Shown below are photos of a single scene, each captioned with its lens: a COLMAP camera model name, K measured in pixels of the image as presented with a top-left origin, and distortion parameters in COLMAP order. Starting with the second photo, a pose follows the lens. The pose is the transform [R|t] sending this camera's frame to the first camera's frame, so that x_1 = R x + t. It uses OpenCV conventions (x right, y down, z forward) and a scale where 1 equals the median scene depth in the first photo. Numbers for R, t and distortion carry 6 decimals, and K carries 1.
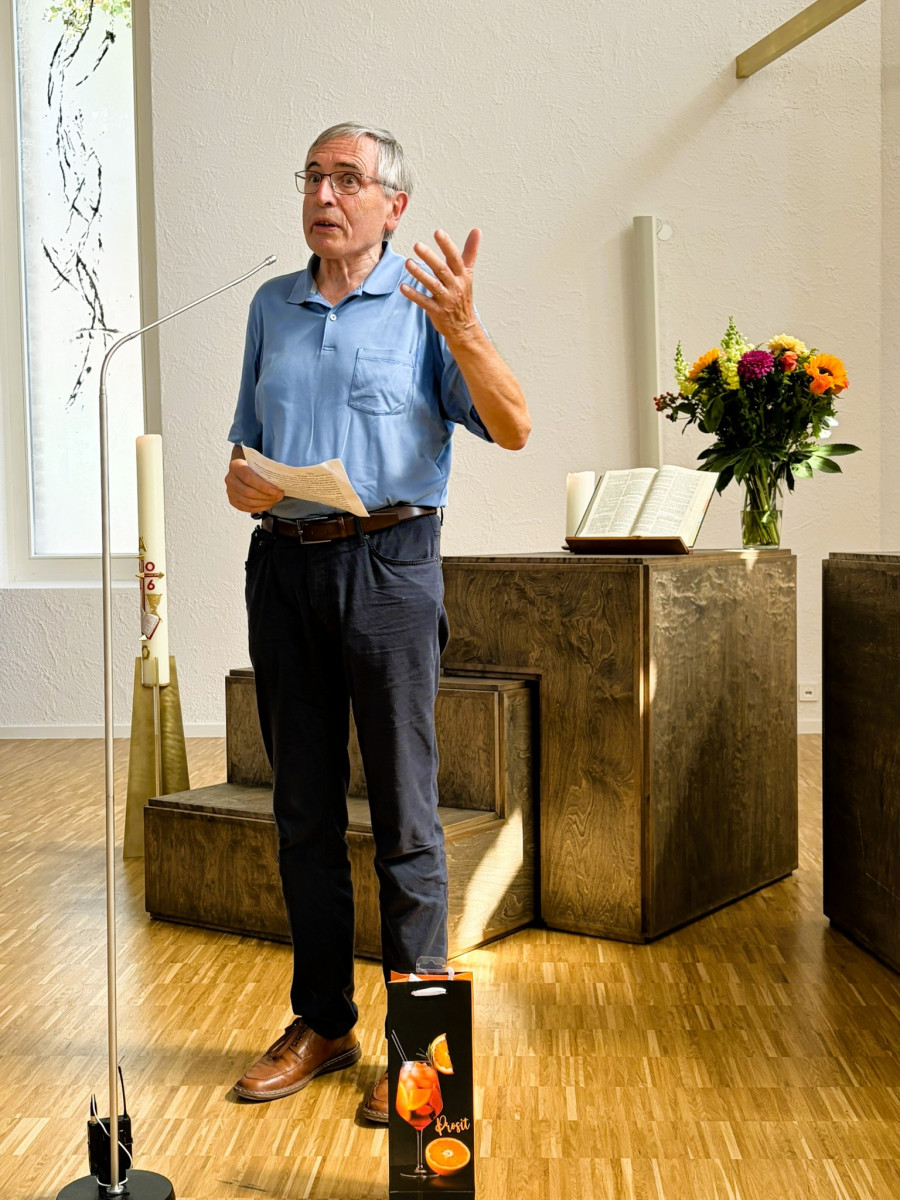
lens RADIAL K [[1533.2, 0, 454.2], [0, 1533.2, 608.3], [0, 0, 1]] dist [0.155154, -0.521991]
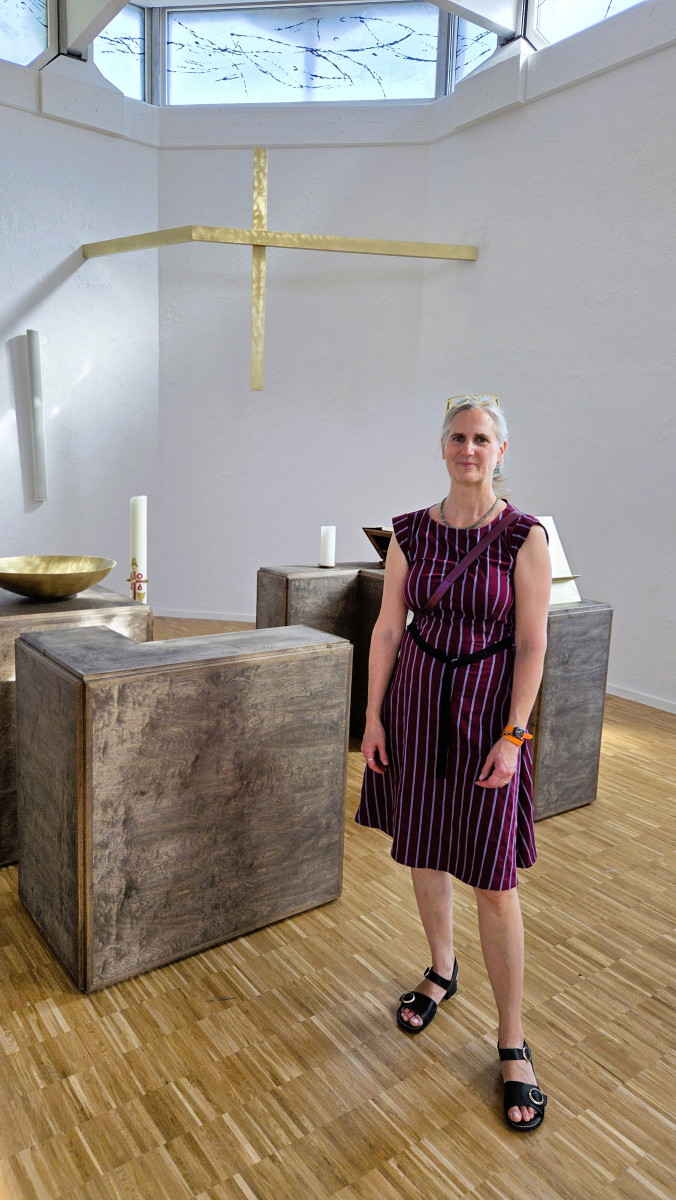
lens RADIAL K [[803.0, 0, 333.3], [0, 803.0, 582.8], [0, 0, 1]] dist [0.080756, -0.082530]
pose [[0.774418, -0.054690, 0.630306, -0.348976], [-0.013251, 0.994636, 0.102582, -0.123263], [-0.632535, -0.087793, 0.769540, 0.124289]]
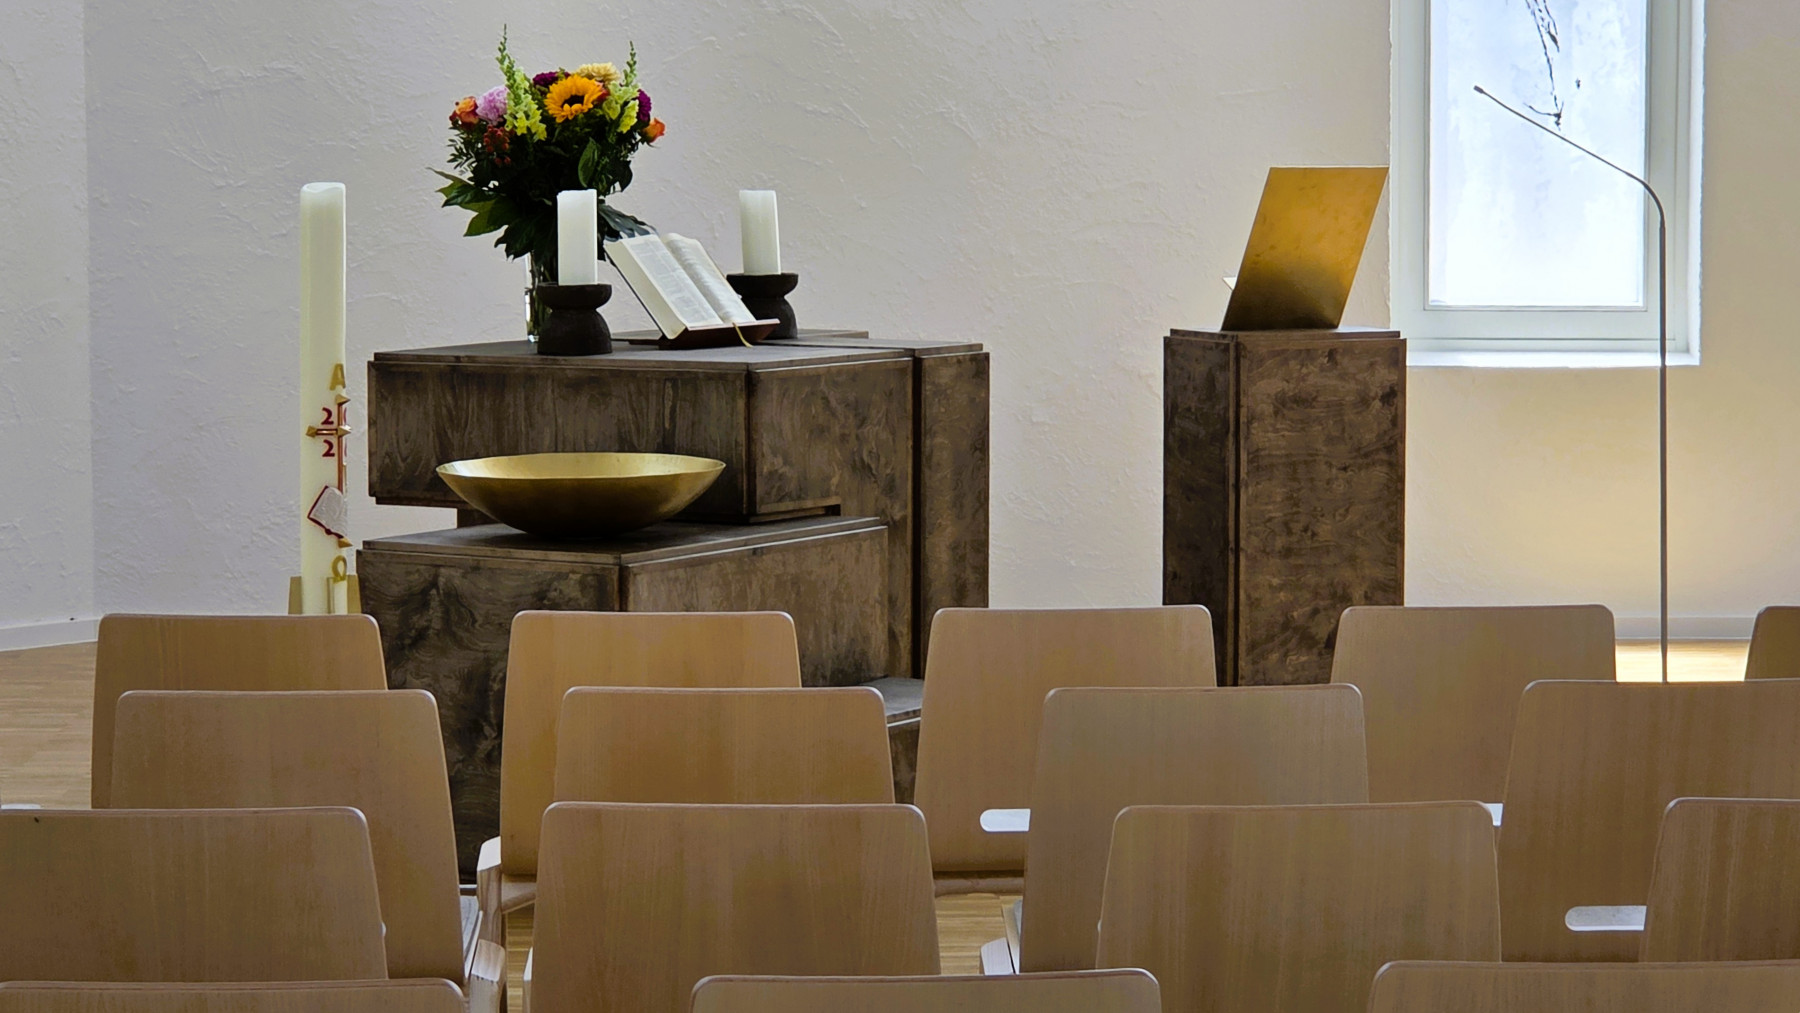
lens RADIAL K [[4968.9, 0, 900.0], [0, 4968.9, 506.5], [0, 0, 1]] dist [-1.318503, 21.576156]
pose [[-0.074625, -0.070169, 0.994740, -2.253361], [0.057035, 0.995588, 0.074508, -0.130698], [-0.995579, 0.062295, -0.070293, 1.042874]]
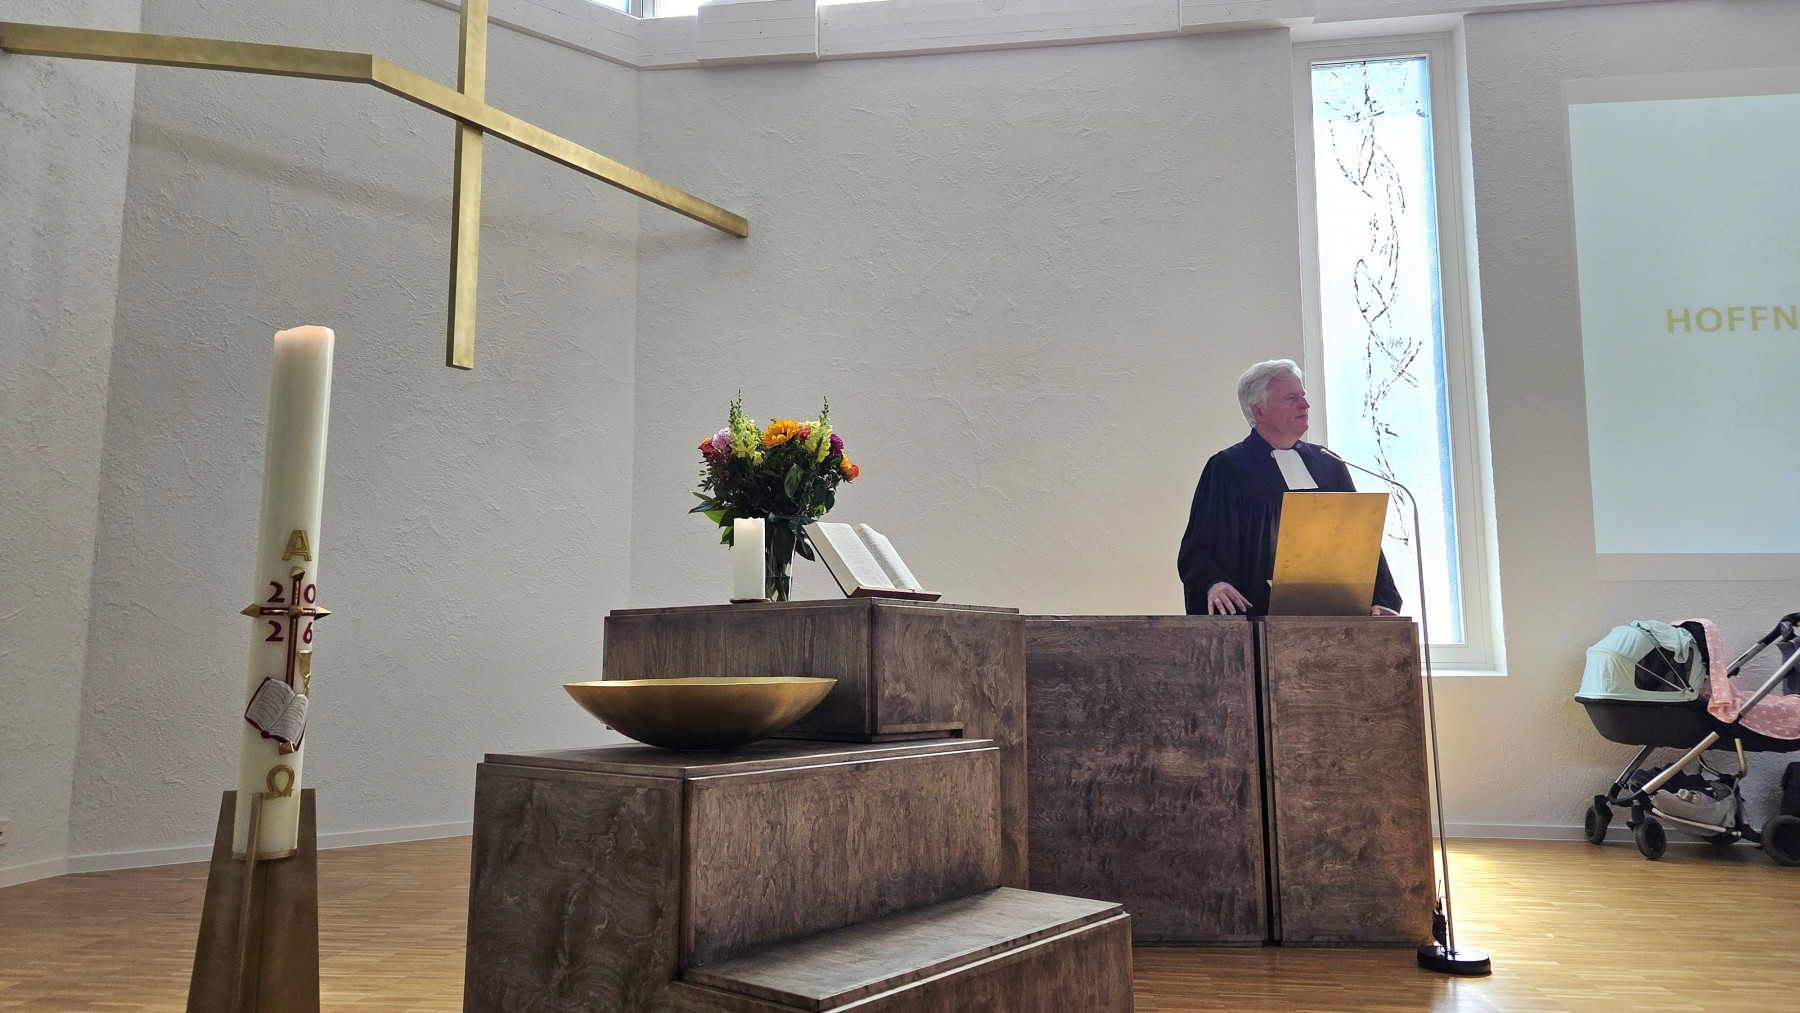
lens RADIAL K [[1204.5, 0, 892.1], [0, 1204.5, 482.0], [0, 0, 1]] dist [0.080756, -0.082530]
pose [[0.074723, 0.160579, 0.984190, -0.632744], [0.055948, 0.984720, -0.164913, 0.012693], [-0.995634, 0.067386, 0.064597, 0.894076]]
